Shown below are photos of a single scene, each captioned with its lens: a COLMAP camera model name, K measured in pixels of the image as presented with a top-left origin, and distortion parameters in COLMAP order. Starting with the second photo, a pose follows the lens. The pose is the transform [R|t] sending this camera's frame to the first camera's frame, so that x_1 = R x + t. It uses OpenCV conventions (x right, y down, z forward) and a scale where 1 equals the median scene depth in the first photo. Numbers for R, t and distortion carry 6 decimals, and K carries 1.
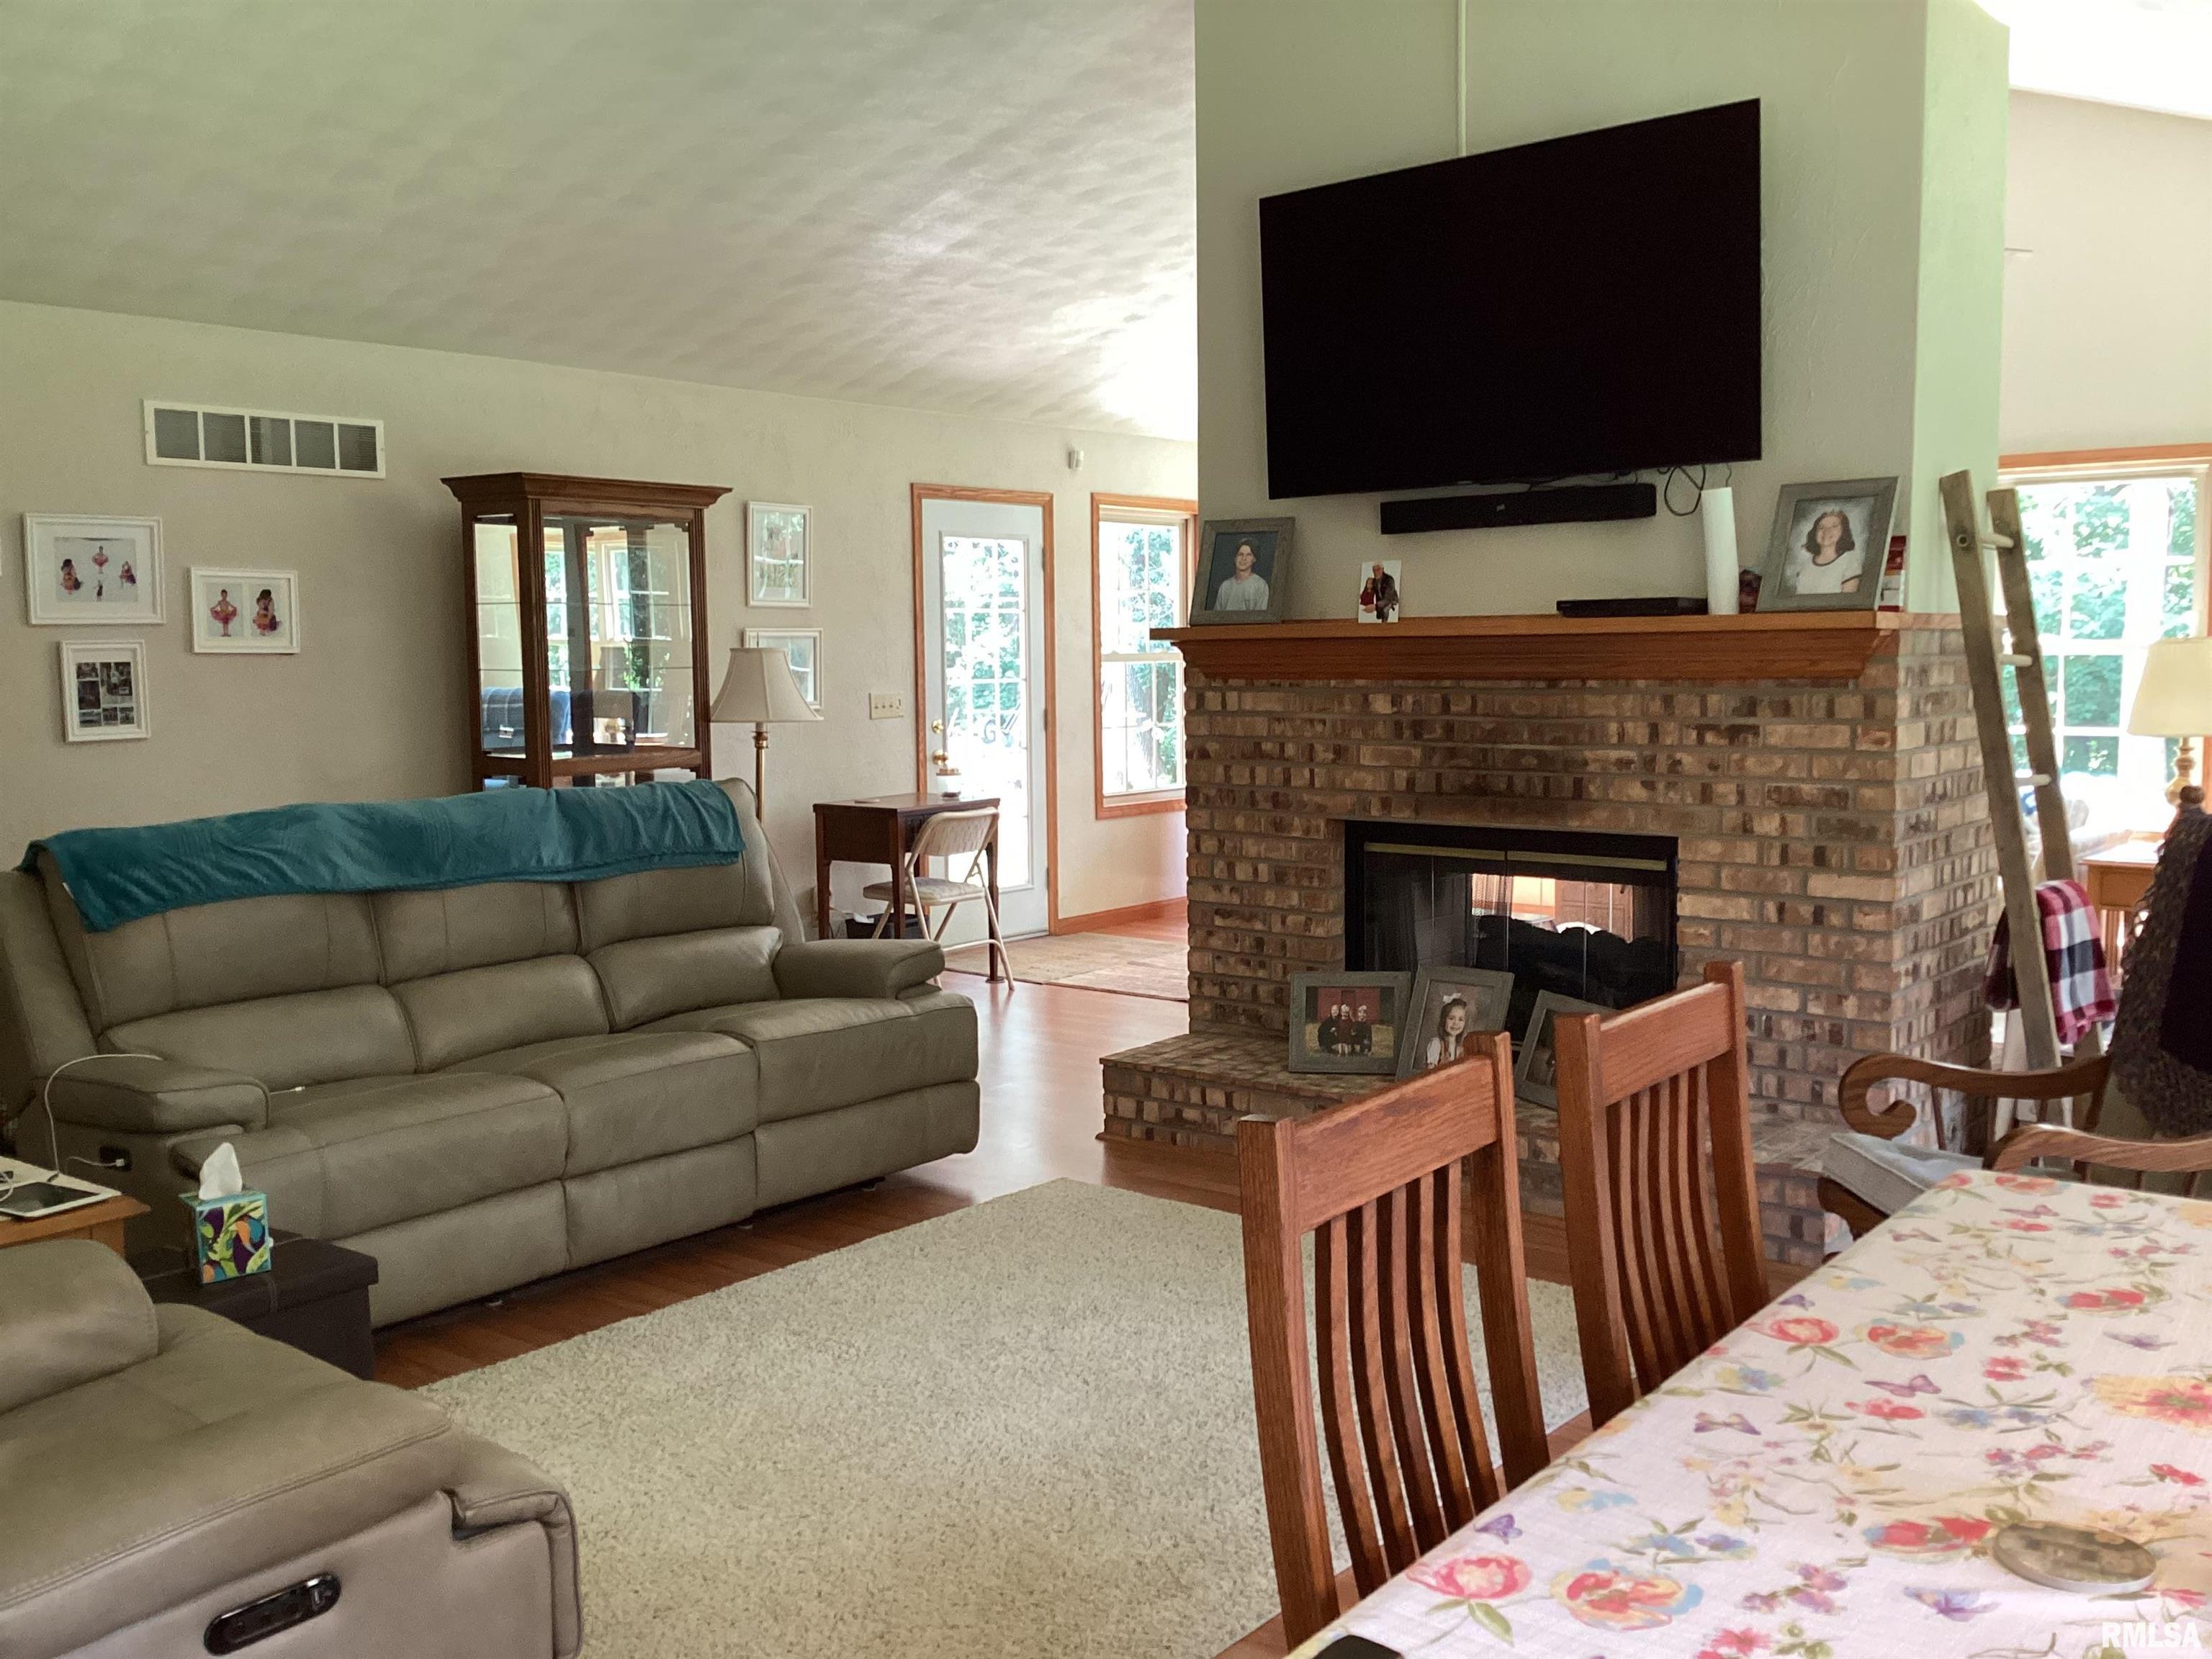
lens RADIAL K [[1983.5, 0, 1088.4], [0, 1983.5, 838.0], [0, 0, 1]] dist [0.076269, -0.046398]
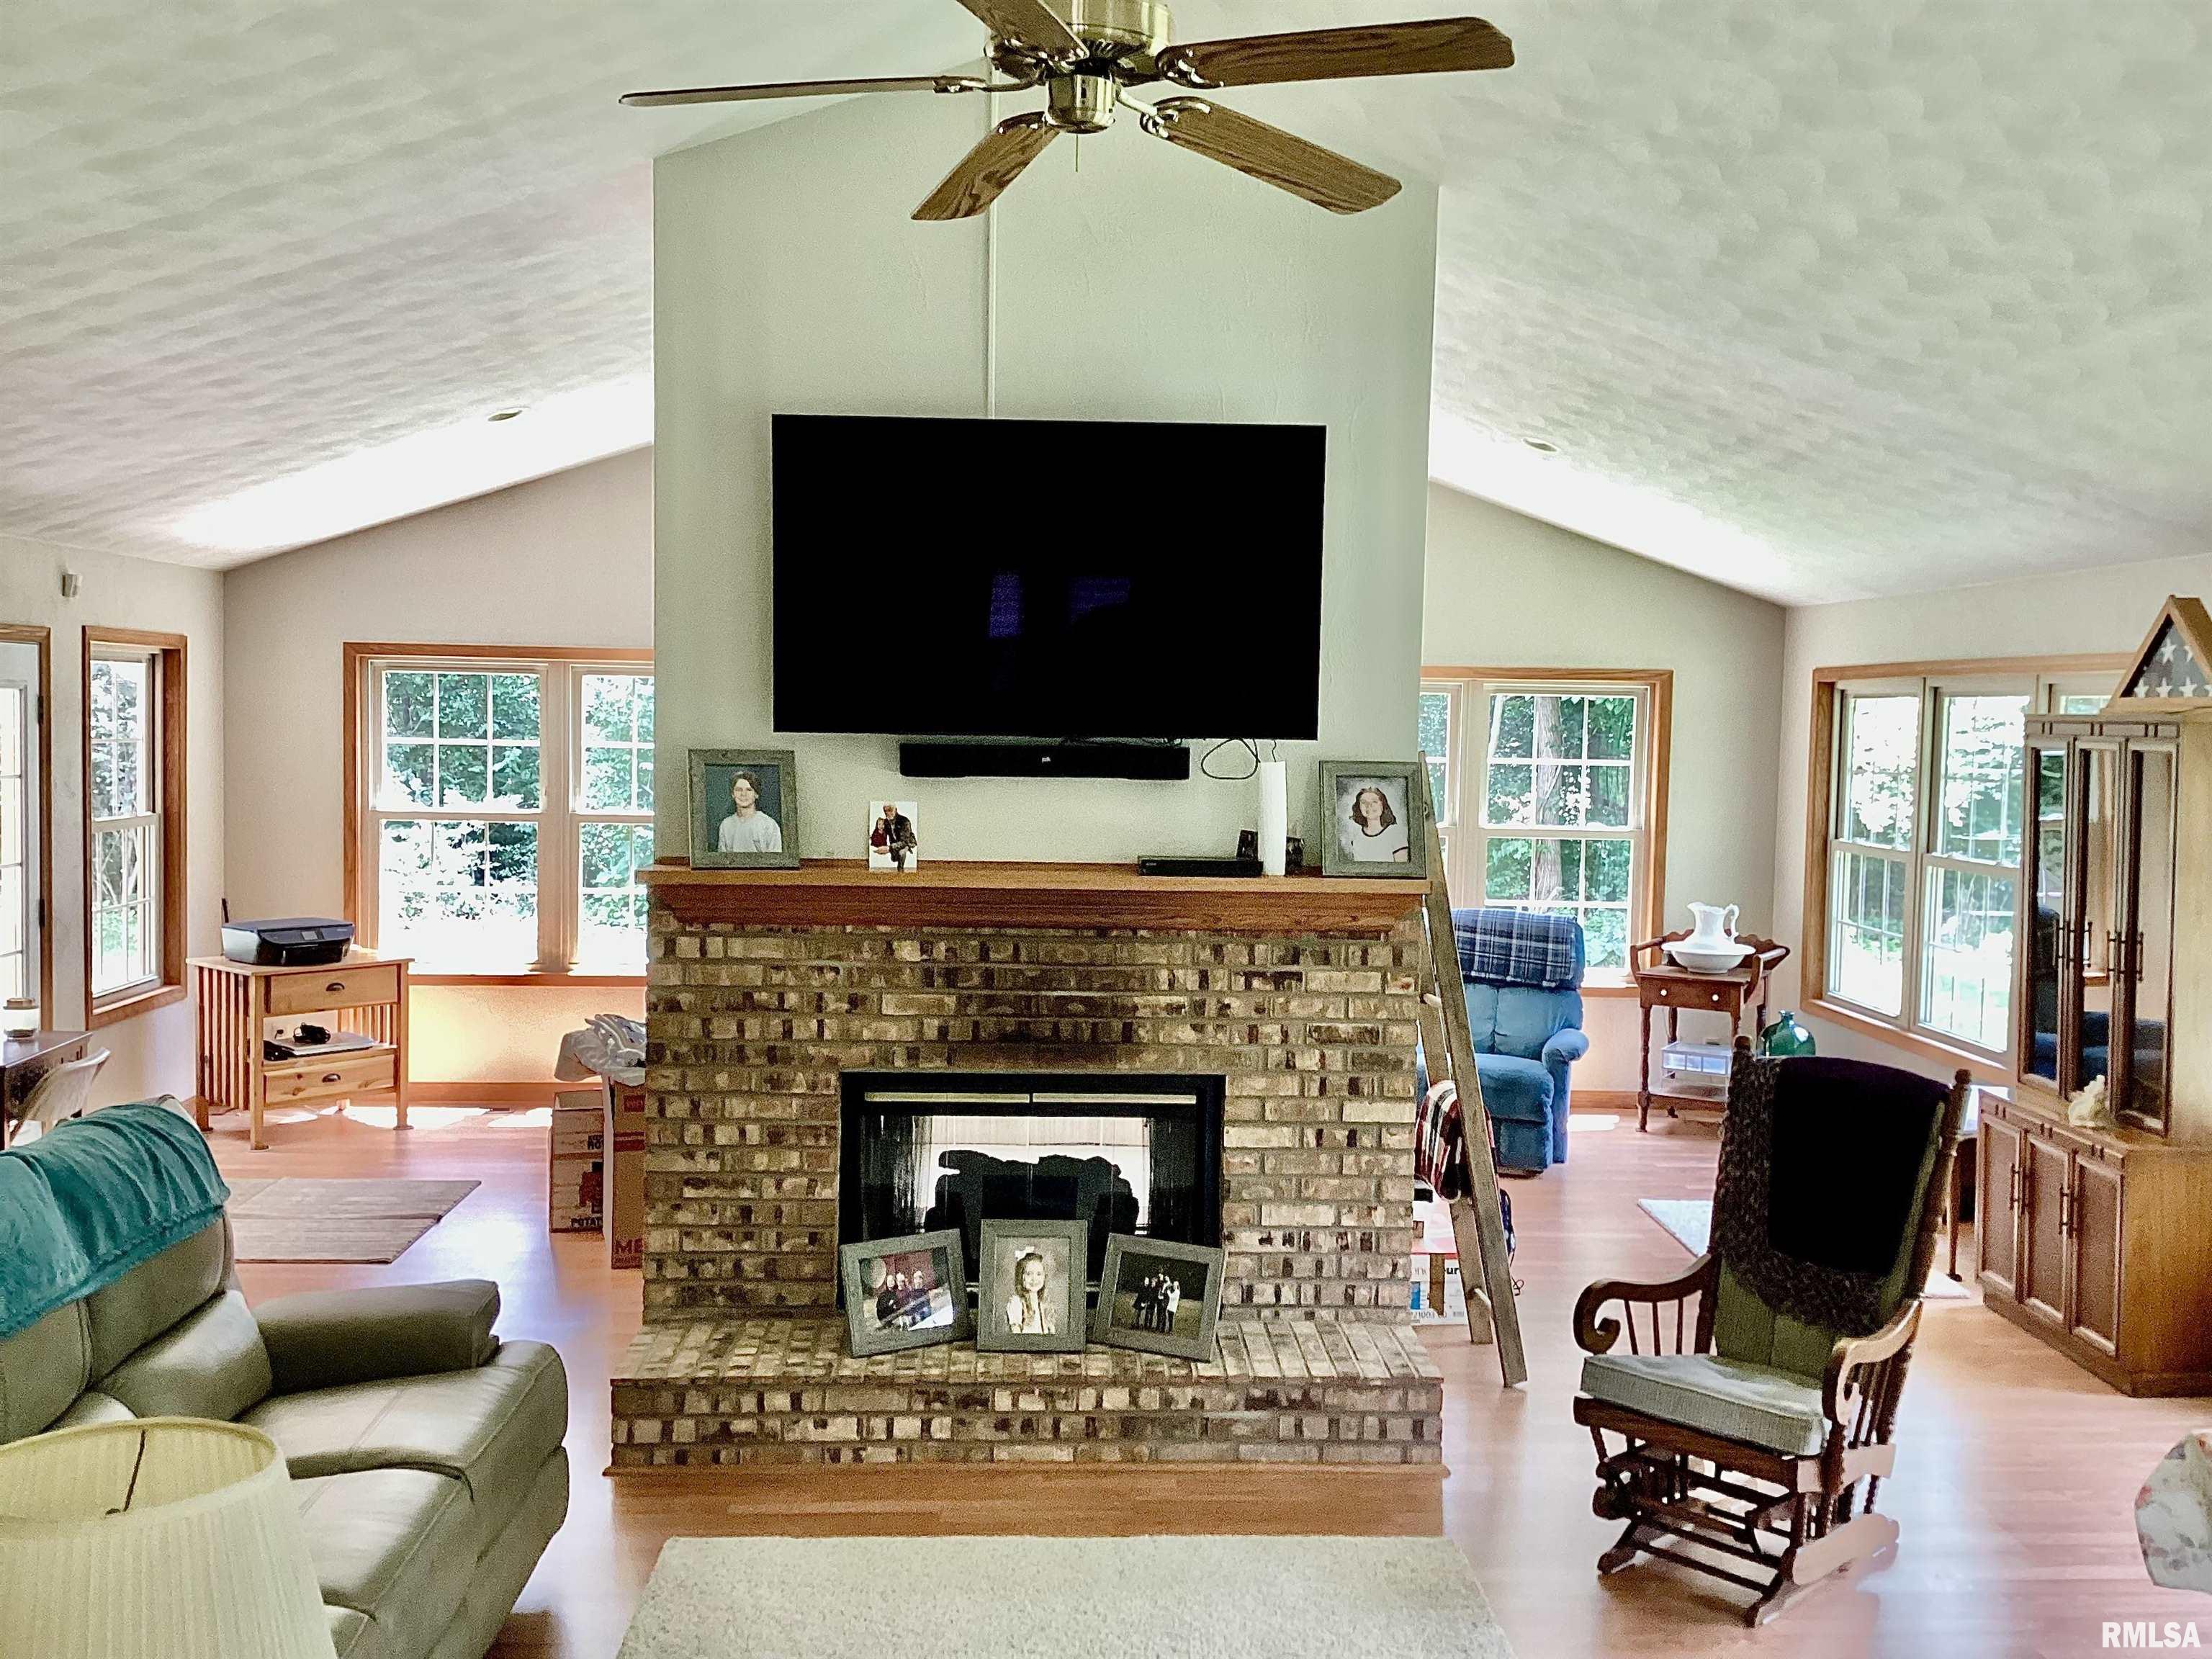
lens RADIAL K [[1983.5, 0, 1100.4], [0, 1983.5, 833.1], [0, 0, 1]] dist [0.076269, -0.046398]
pose [[0.735275, -0.014340, 0.677617, -0.460095], [0.038684, 0.999034, -0.020833, -0.106688], [-0.676664, 0.041532, 0.735120, 0.240027]]
